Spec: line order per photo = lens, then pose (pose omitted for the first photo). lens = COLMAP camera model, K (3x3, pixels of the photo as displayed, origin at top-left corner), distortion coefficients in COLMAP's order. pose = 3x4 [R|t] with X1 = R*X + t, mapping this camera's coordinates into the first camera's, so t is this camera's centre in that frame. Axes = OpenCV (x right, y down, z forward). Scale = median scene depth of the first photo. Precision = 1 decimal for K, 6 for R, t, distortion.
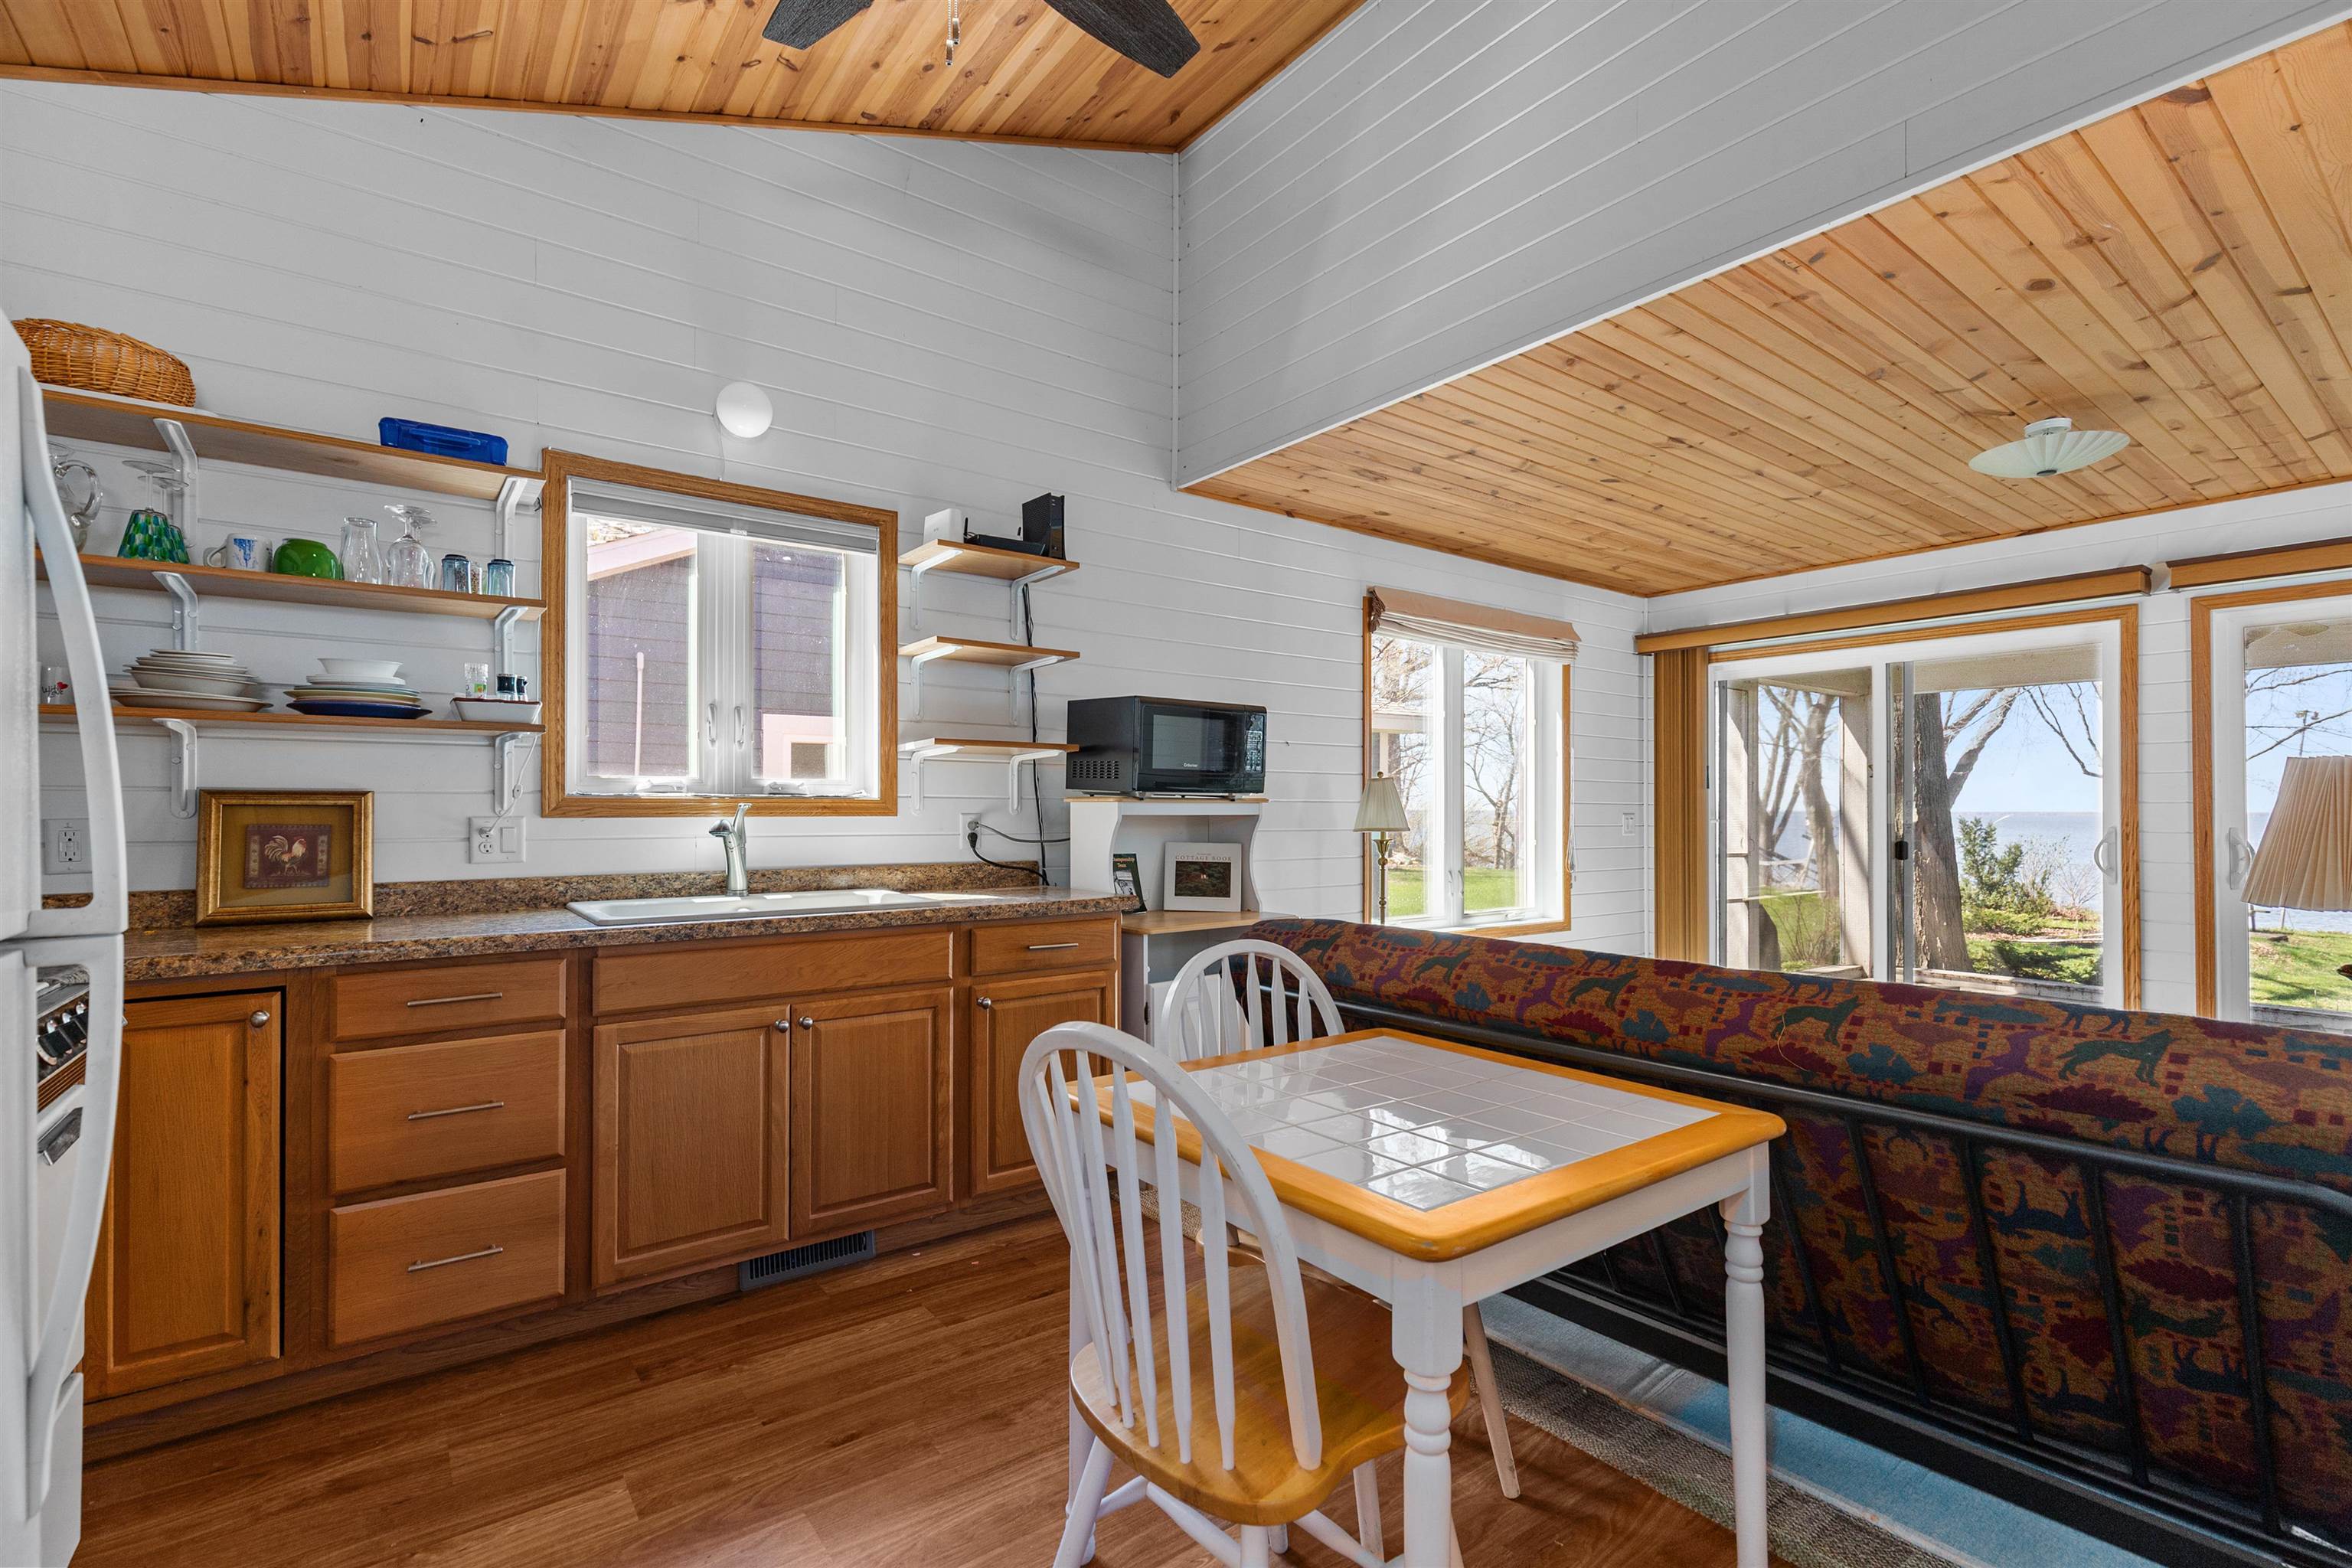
lens RADIAL K [[1058.6, 0, 1187.0], [0, 1058.6, 781.6], [0, 0, 1]] dist [0.007110, -0.002020]
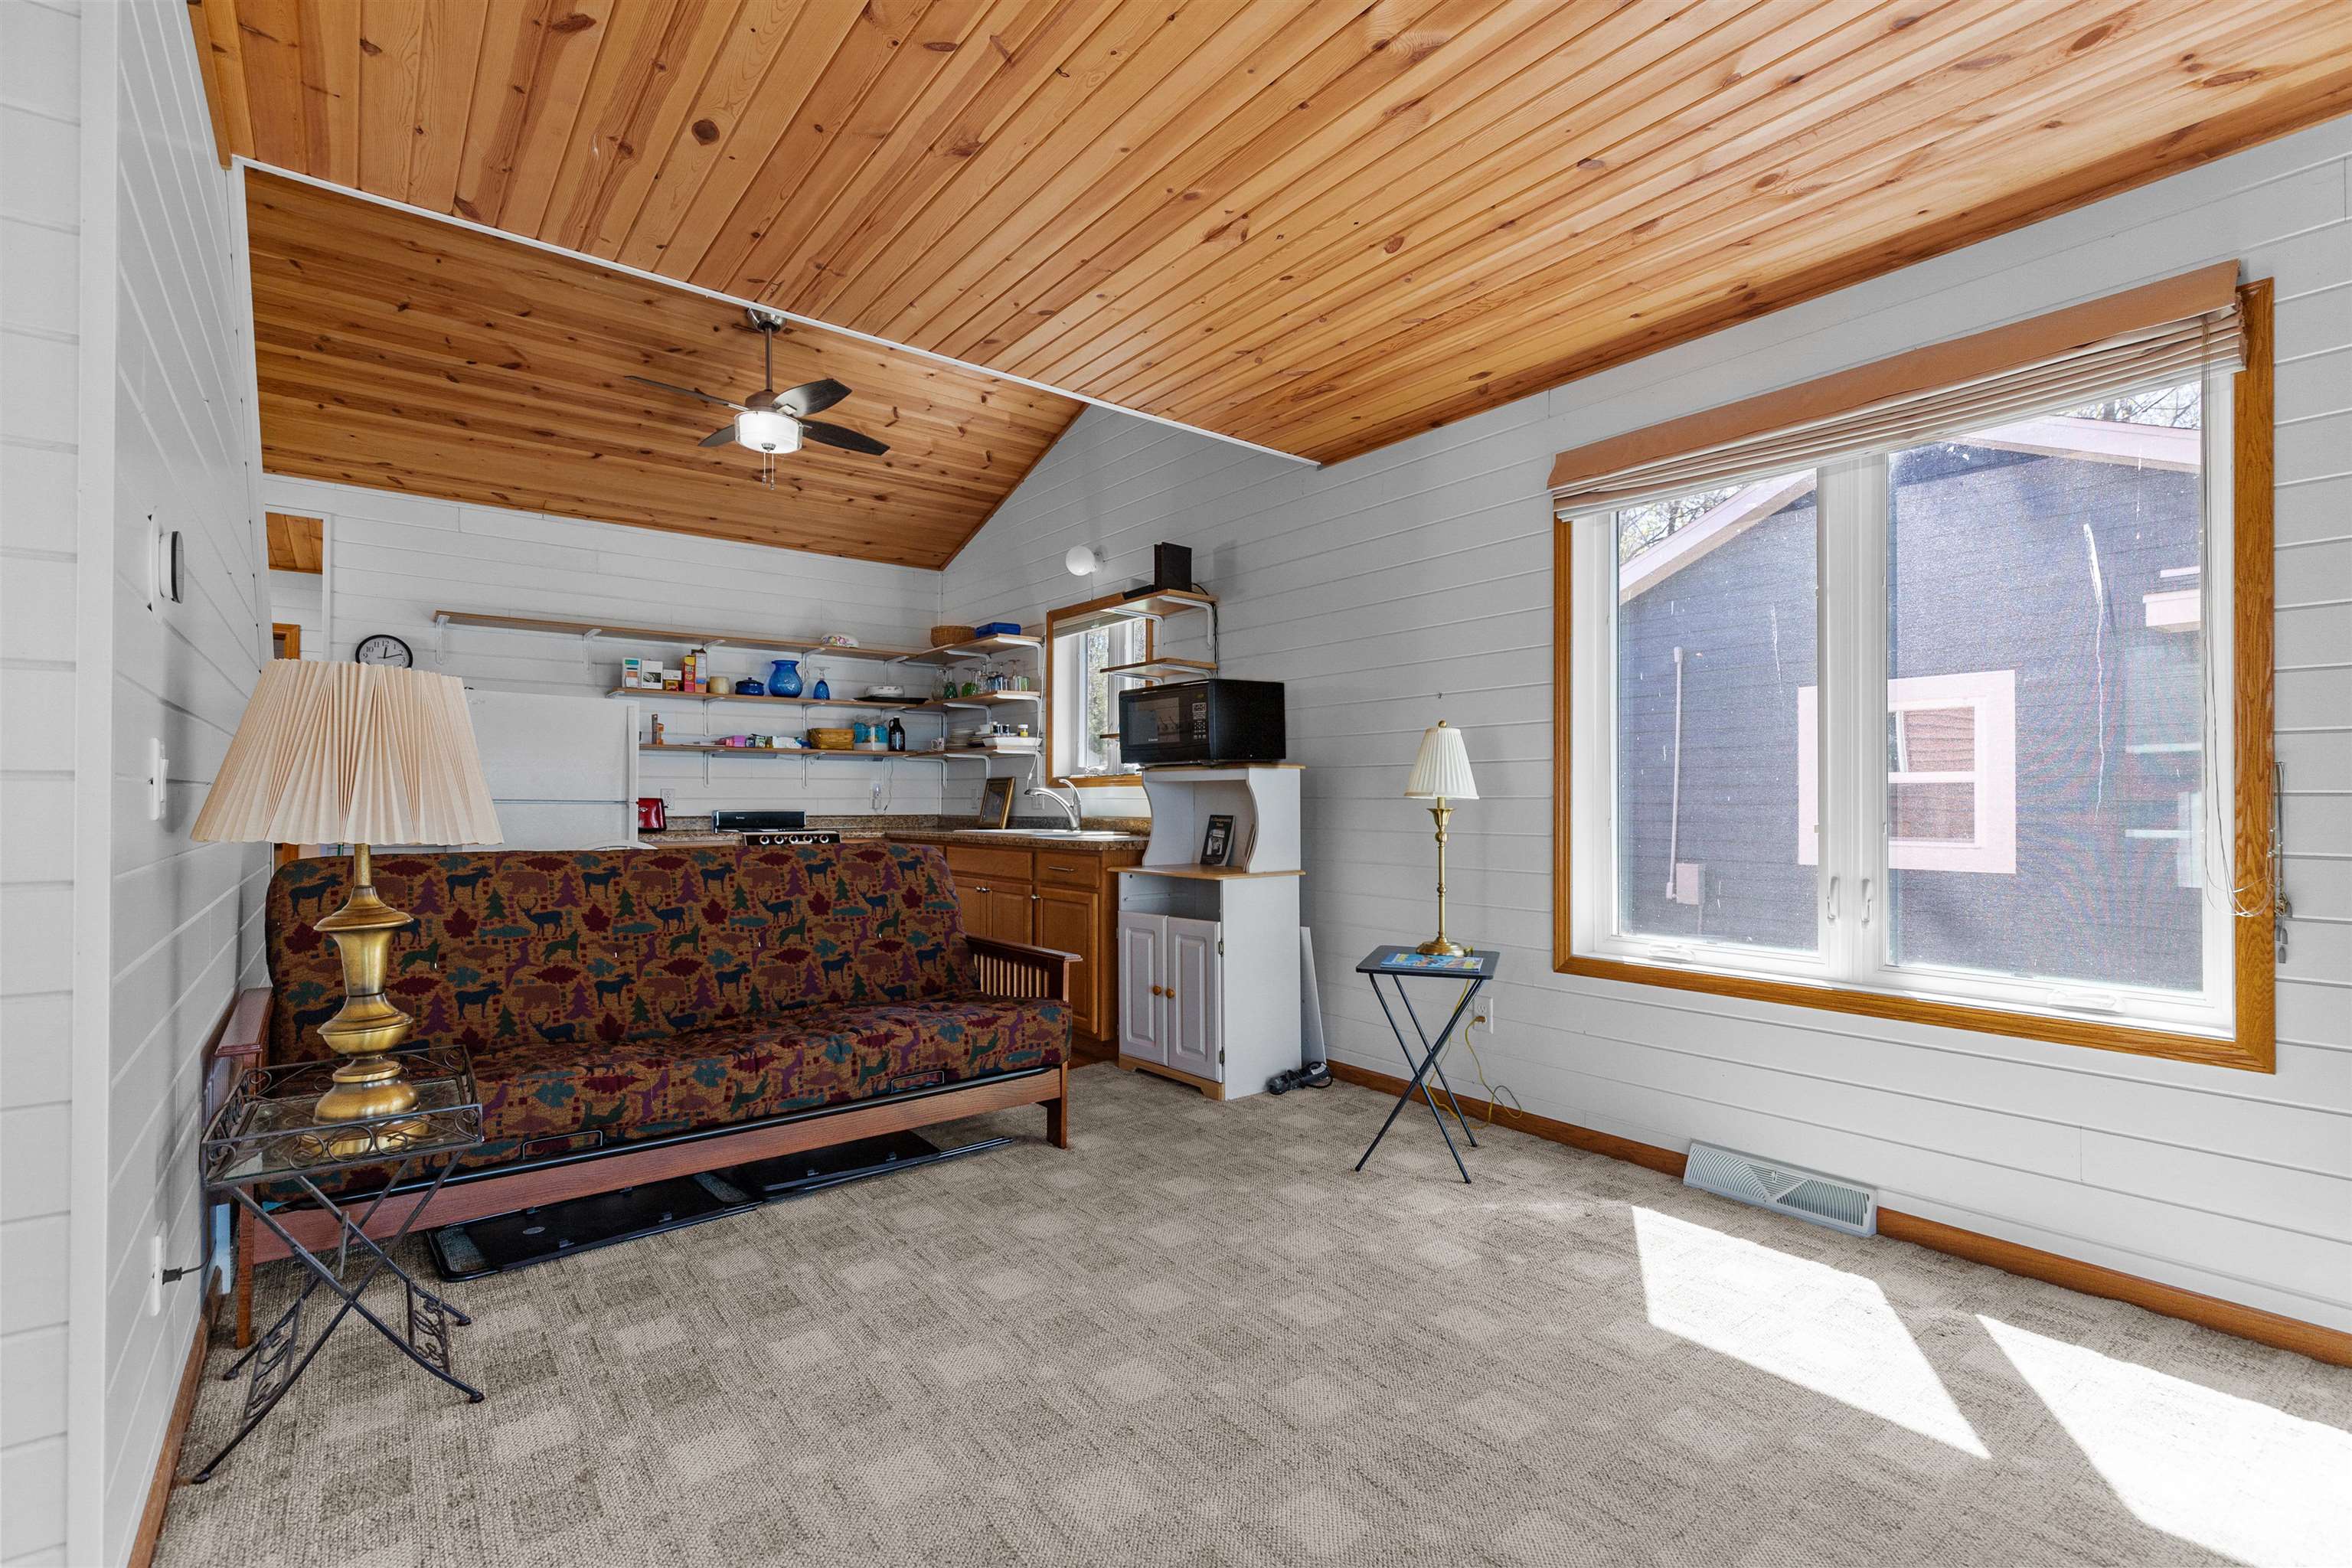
lens RADIAL K [[1058.6, 0, 1151.4], [0, 1058.6, 792.1], [0, 0, 1]] dist [0.007110, -0.002020]
pose [[-0.009395, -0.012962, -0.999872, 1.051065], [0.023124, 0.999646, -0.013177, 0.051924], [0.999688, -0.023245, -0.009092, 0.864997]]
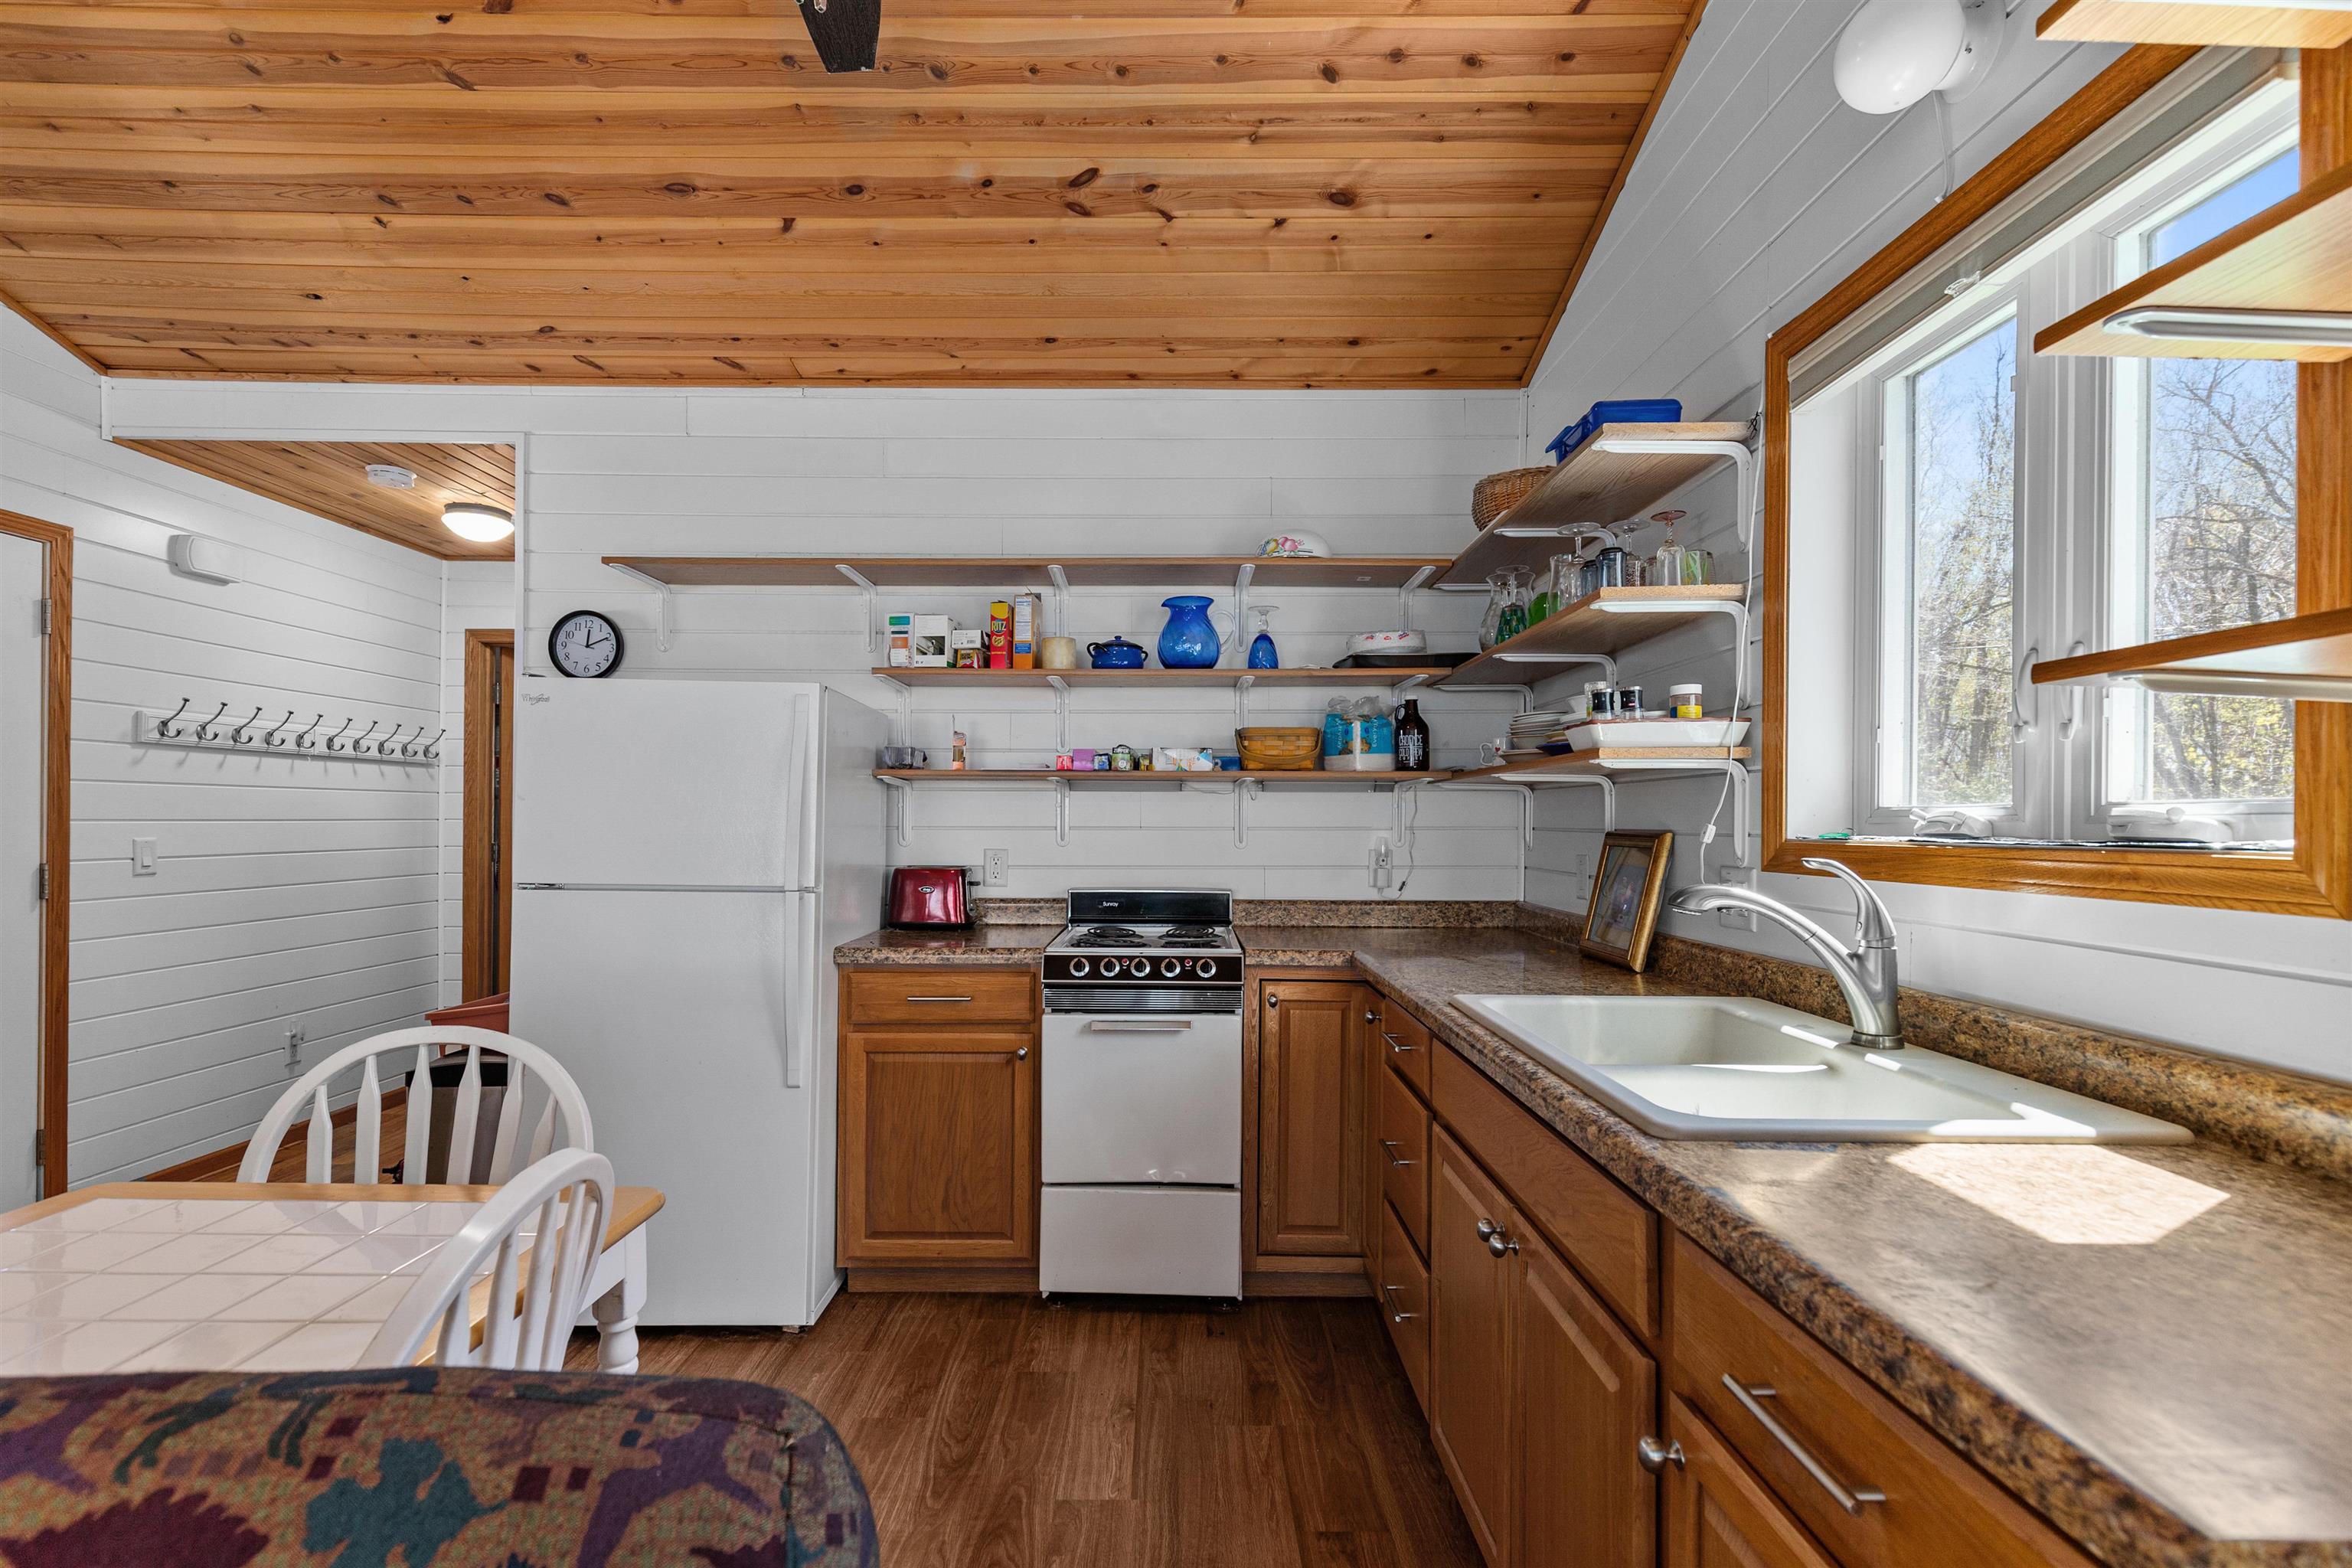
lens RADIAL K [[1058.6, 0, 1176.2], [0, 1058.6, 823.4], [0, 0, 1]] dist [0.007110, -0.002020]
pose [[-0.599531, -0.004328, -0.800340, 0.132038], [0.013715, 0.999783, -0.015681, 0.005984], [0.800234, -0.020378, -0.599341, 0.783026]]
